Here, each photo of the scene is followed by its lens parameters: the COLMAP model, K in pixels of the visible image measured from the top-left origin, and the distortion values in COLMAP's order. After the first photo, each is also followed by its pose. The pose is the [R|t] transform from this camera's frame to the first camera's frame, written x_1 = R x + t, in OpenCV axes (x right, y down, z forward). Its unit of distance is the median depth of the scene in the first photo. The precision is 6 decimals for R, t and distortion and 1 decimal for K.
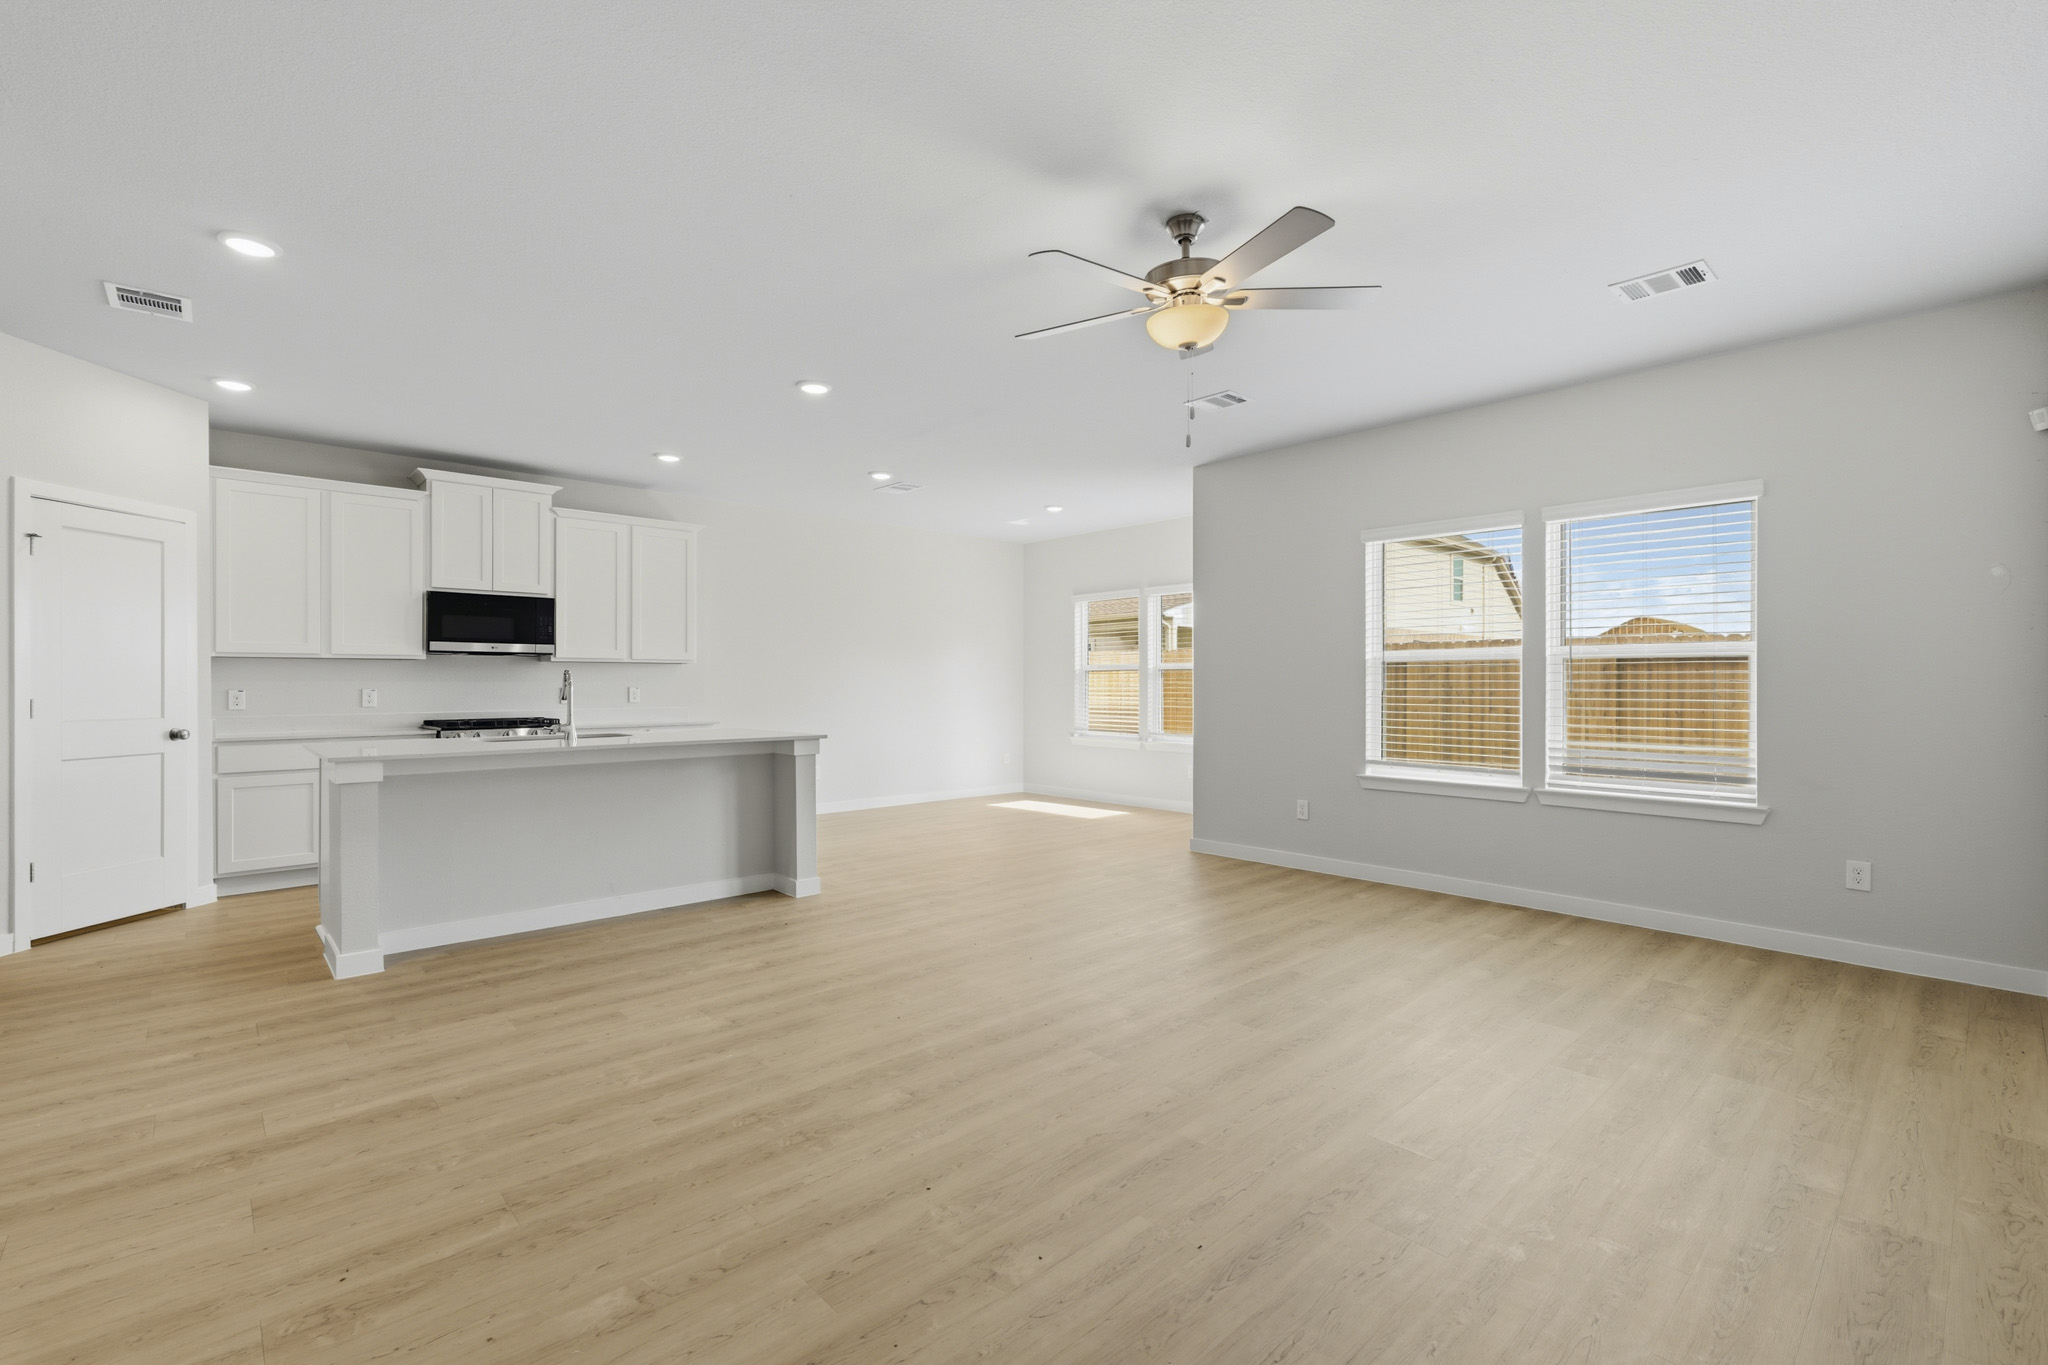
lens RADIAL K [[894.1, 0, 1009.7], [0, 894.1, 676.4], [0, 0, 1]] dist [0.001563, 0.000280]
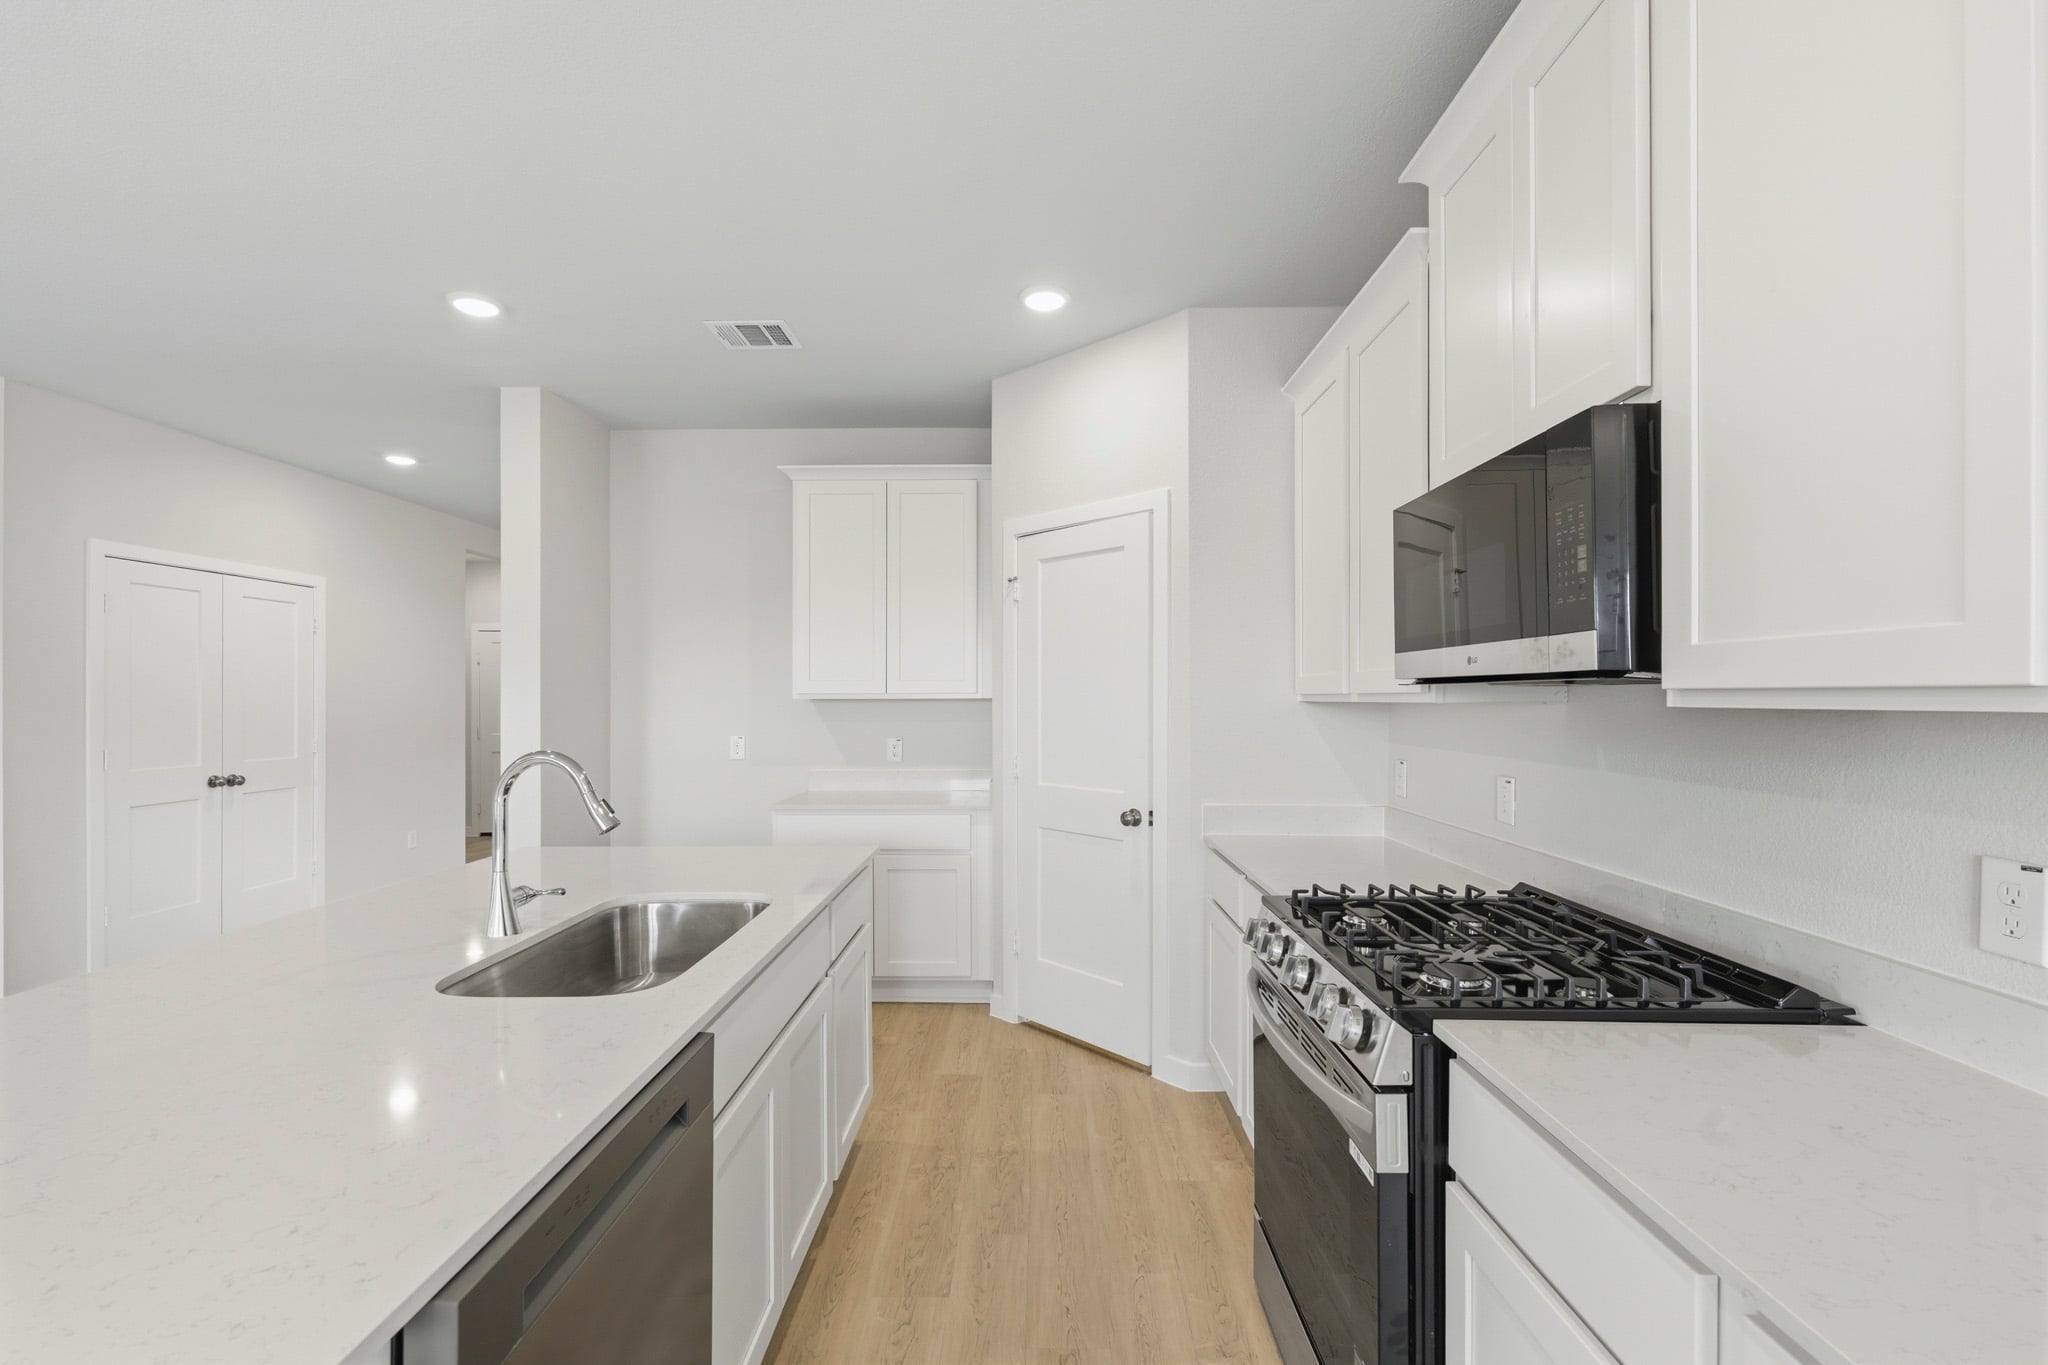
lens RADIAL K [[899.4, 0, 1028.0], [0, 899.4, 690.1], [0, 0, 1]] dist [0.000693, 0.000055]
pose [[-0.681766, -0.002025, -0.731567, -0.360456], [0.009582, 0.999886, -0.011698, -0.027256], [0.731507, -0.014985, -0.681669, 1.420100]]
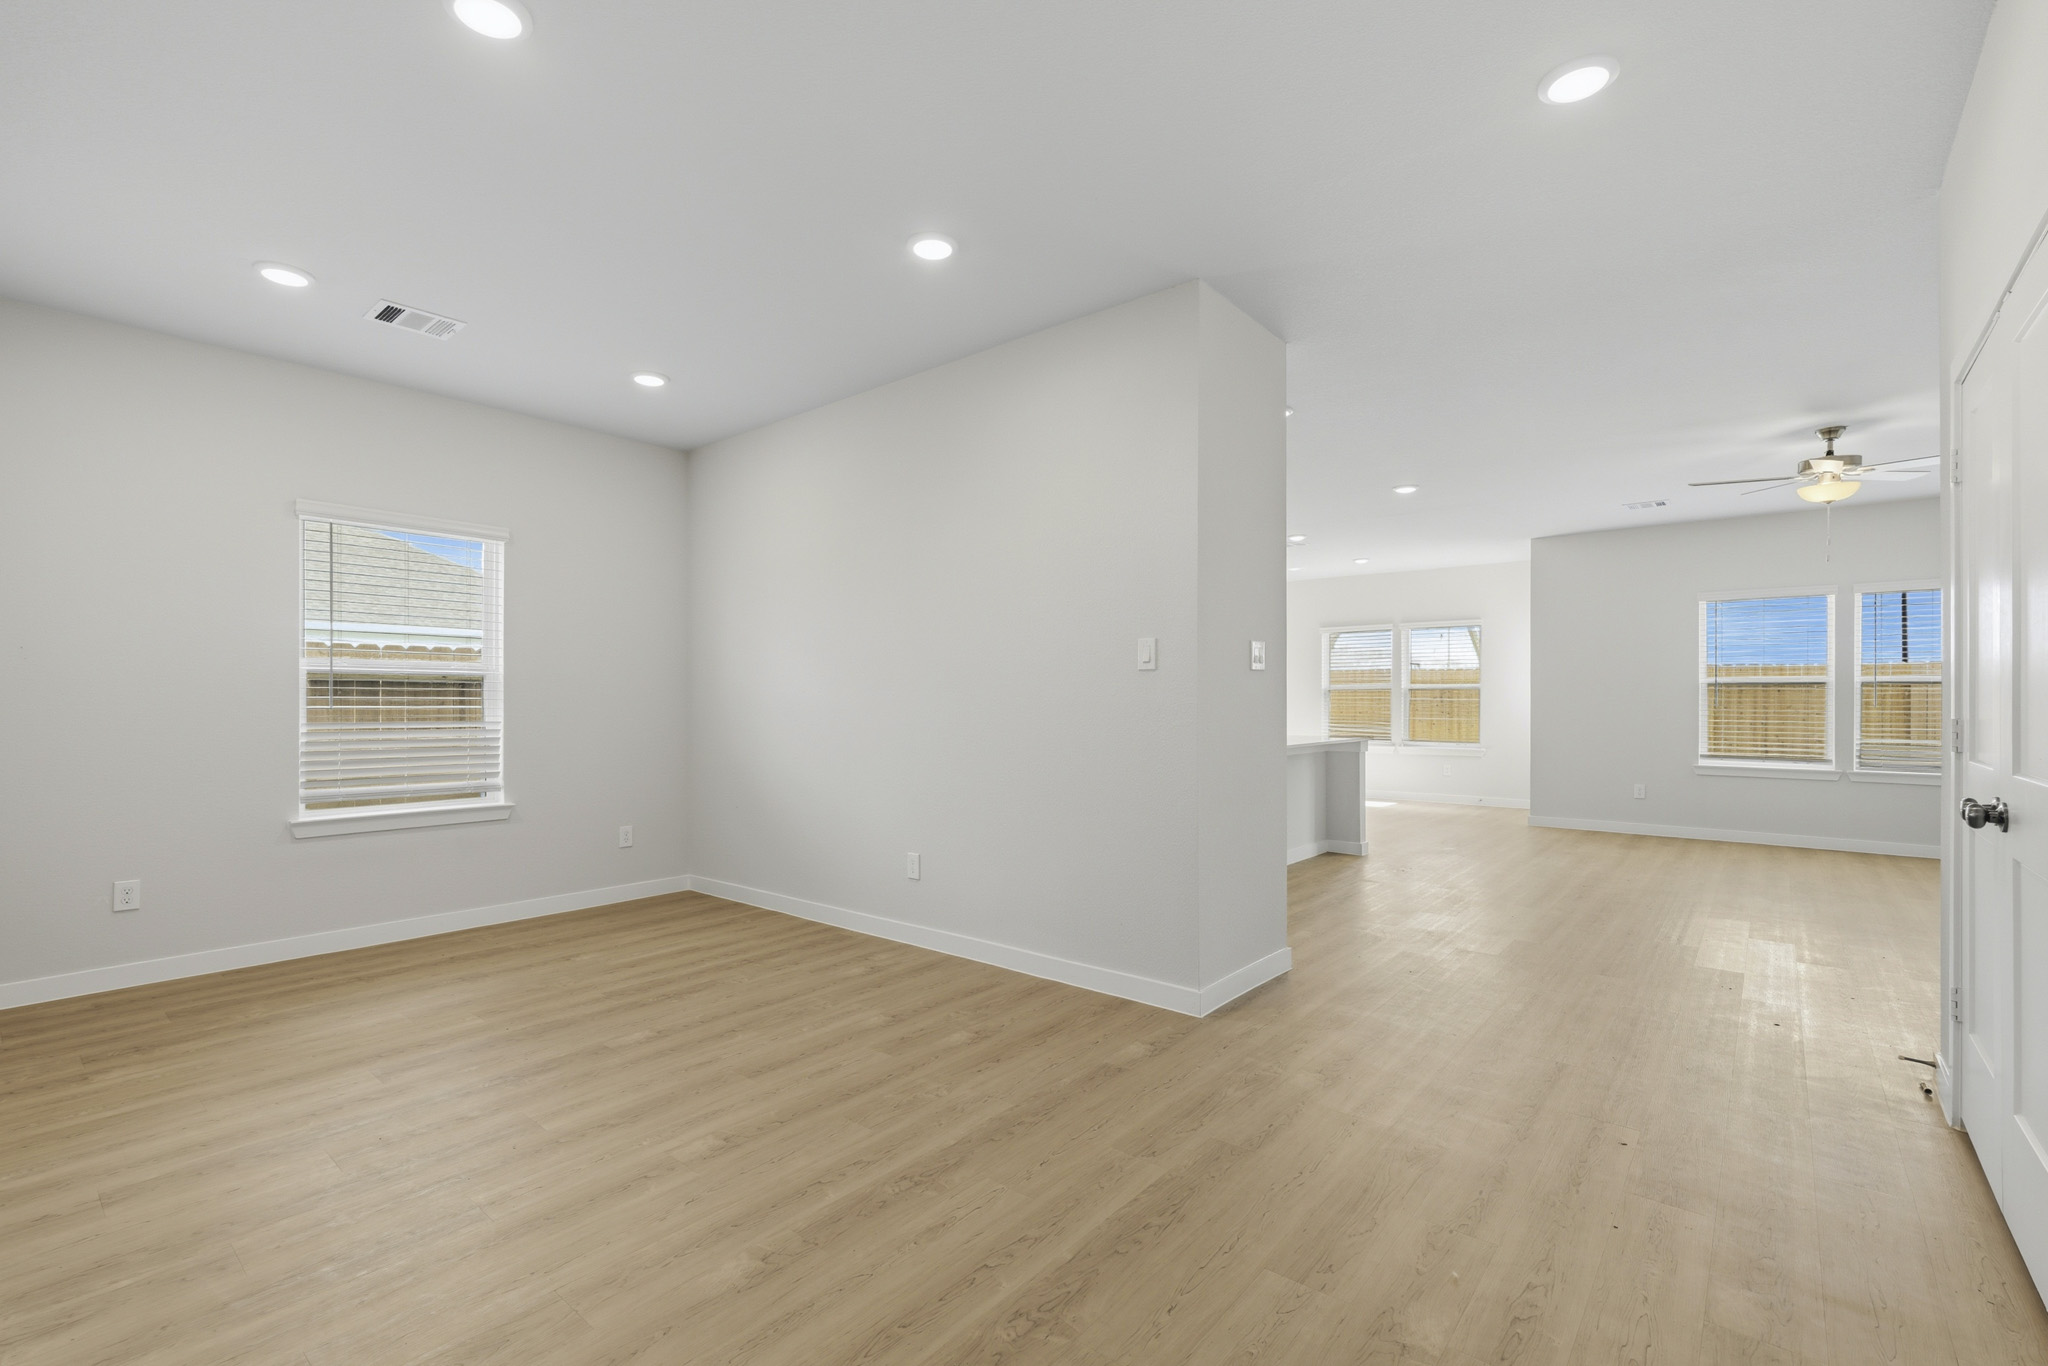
lens RADIAL K [[844.0, 0, 1021.1], [0, 844.0, 701.2], [0, 0, 1]] dist [-0.014831, -0.000102]
pose [[0.995507, 0.001382, 0.094678, -0.913298], [-0.001793, 0.999989, 0.004257, 0.005893], [-0.094671, -0.004408, 0.995499, -0.250787]]
